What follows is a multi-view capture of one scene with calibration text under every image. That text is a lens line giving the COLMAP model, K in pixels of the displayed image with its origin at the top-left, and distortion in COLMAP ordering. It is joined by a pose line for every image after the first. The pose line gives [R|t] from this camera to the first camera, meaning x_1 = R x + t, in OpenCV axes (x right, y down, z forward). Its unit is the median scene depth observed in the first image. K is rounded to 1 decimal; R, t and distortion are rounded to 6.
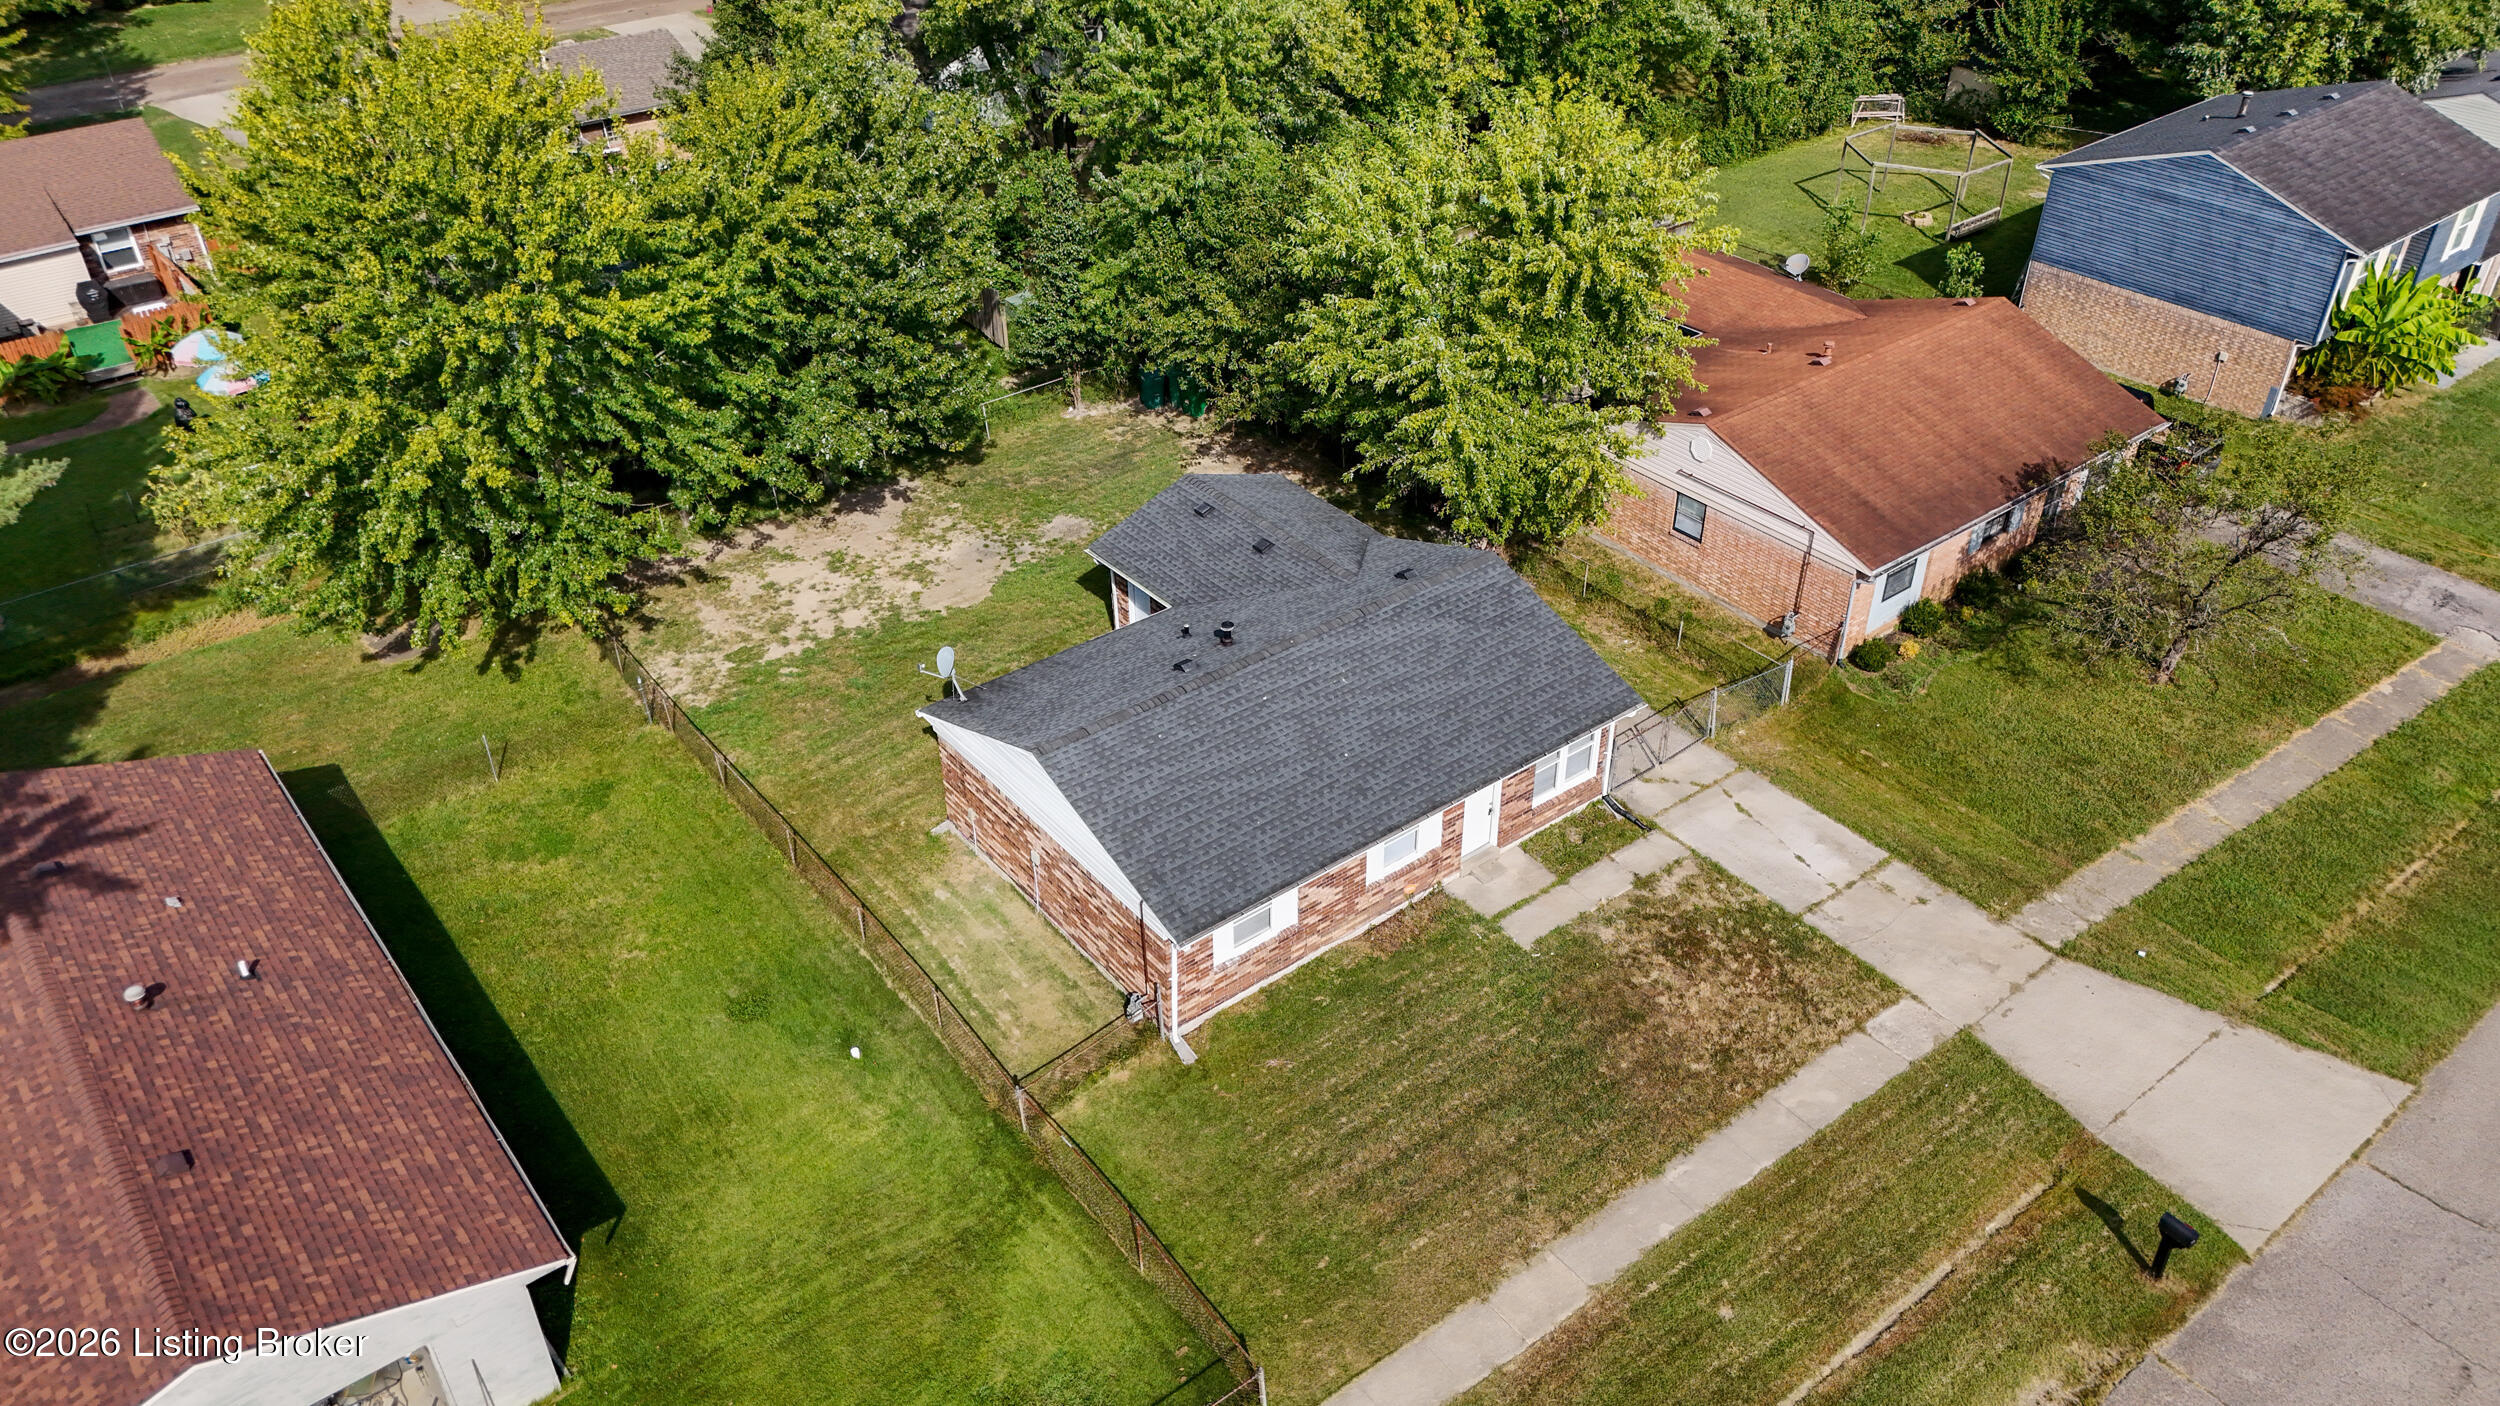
lens RADIAL K [[1852.6, 0, 1276.8], [0, 1852.6, 702.9], [0, 0, 1]] dist [0.032327, -0.005149]
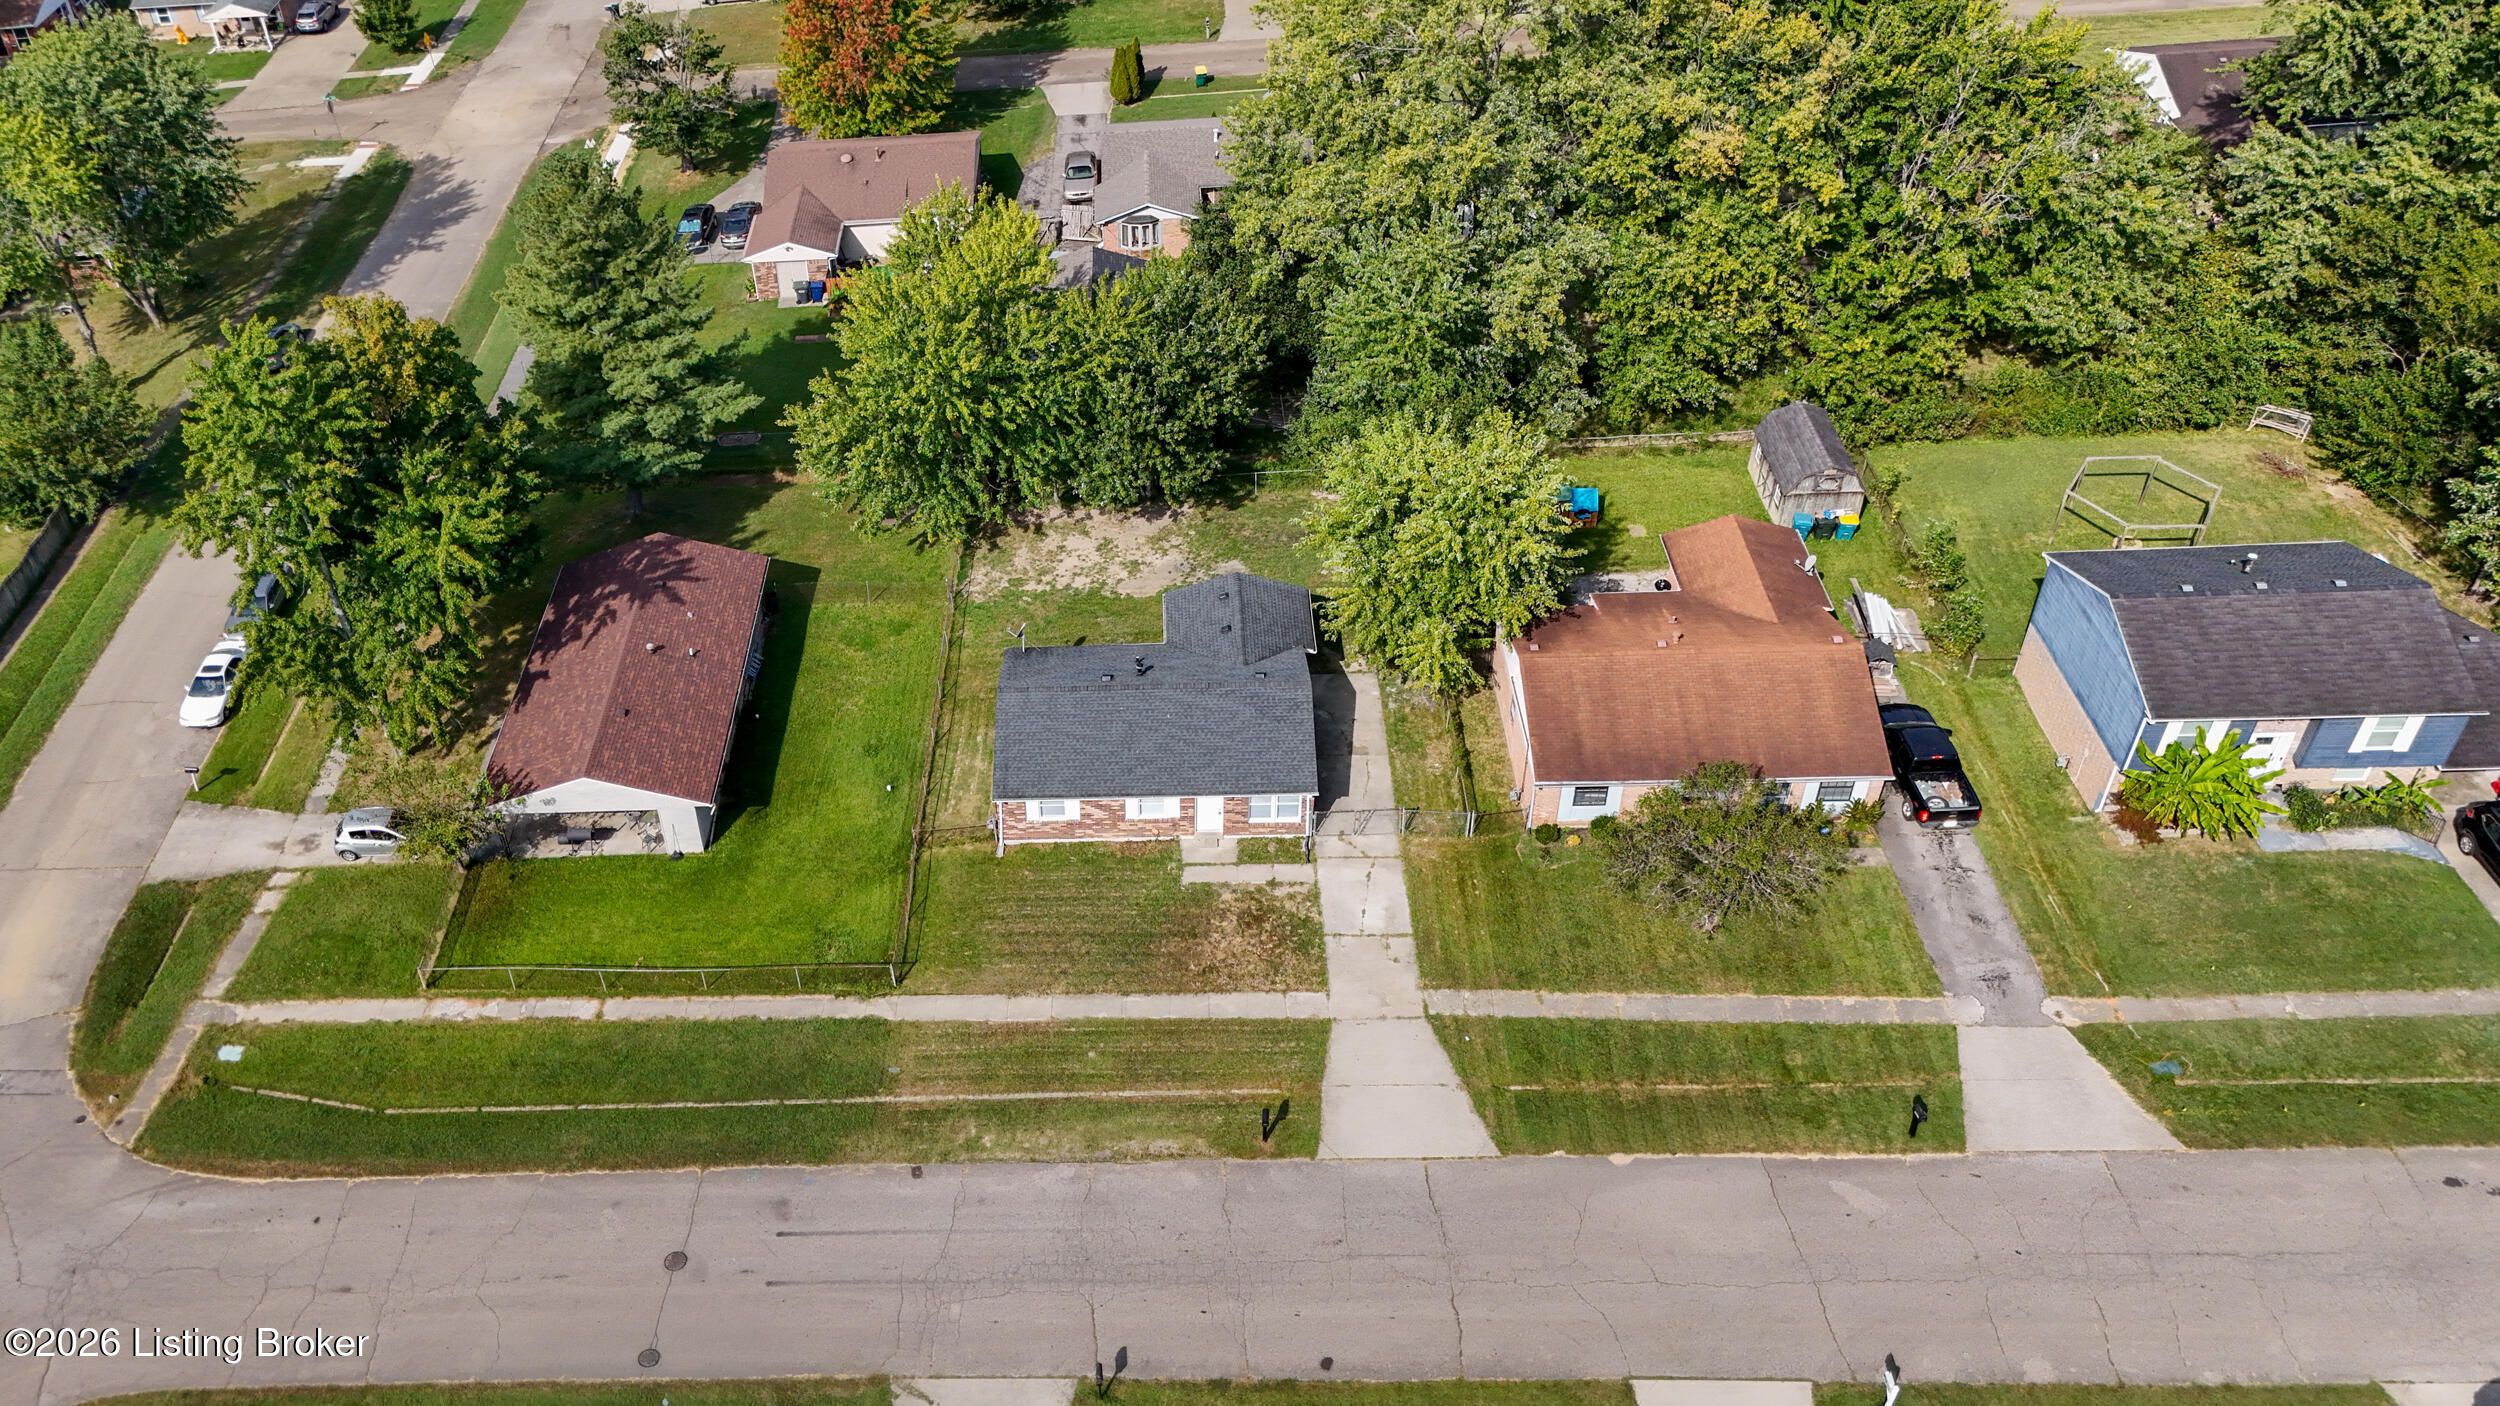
lens RADIAL K [[2013.7, 0, 1024.1], [0, 2013.7, 653.2], [0, 0, 1]] dist [0.041393, 0.000955]
pose [[0.751193, 0.364338, -0.550424, 1.028984], [-0.317360, 0.930517, 0.182813, -0.399292], [0.578785, 0.037354, 0.814624, -0.756745]]
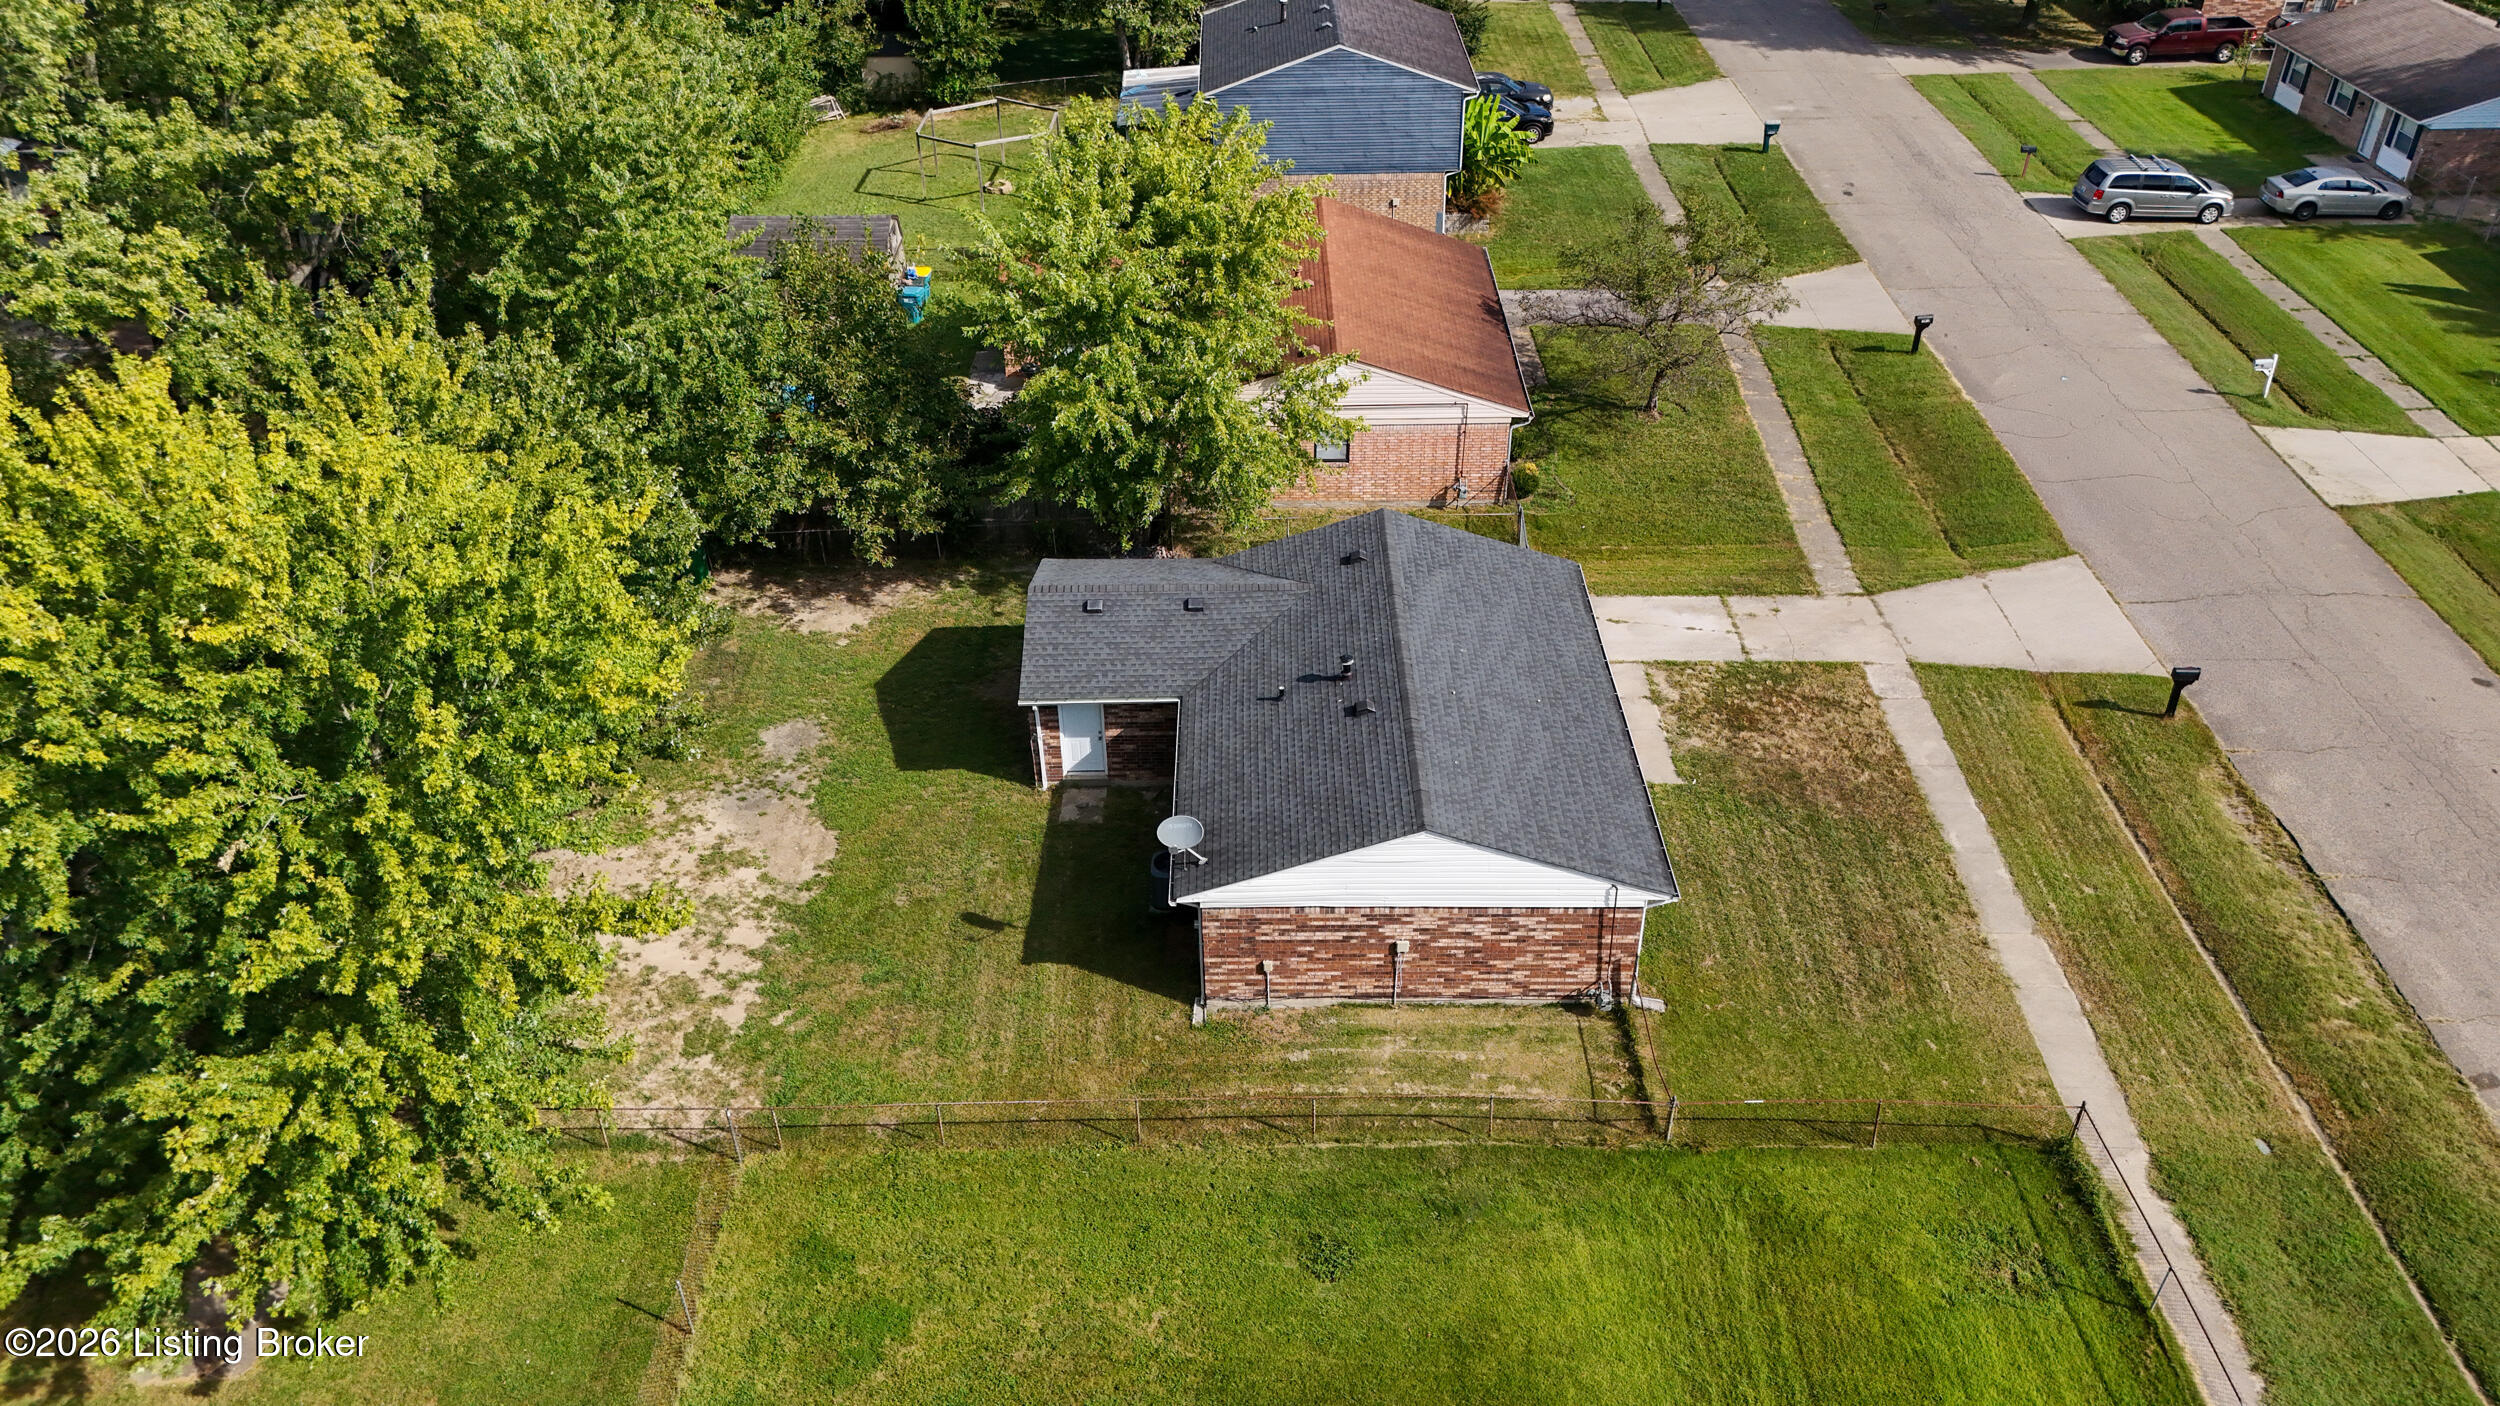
lens RADIAL K [[1801.6, 0, 1285.7], [0, 1801.6, 703.1], [0, 0, 1]] dist [0.043926, 0.000048]
pose [[0.613453, -0.451678, 0.647813, -0.687009], [0.451677, 0.873555, 0.181353, -0.213677], [-0.647814, 0.181351, 0.739898, 0.321153]]
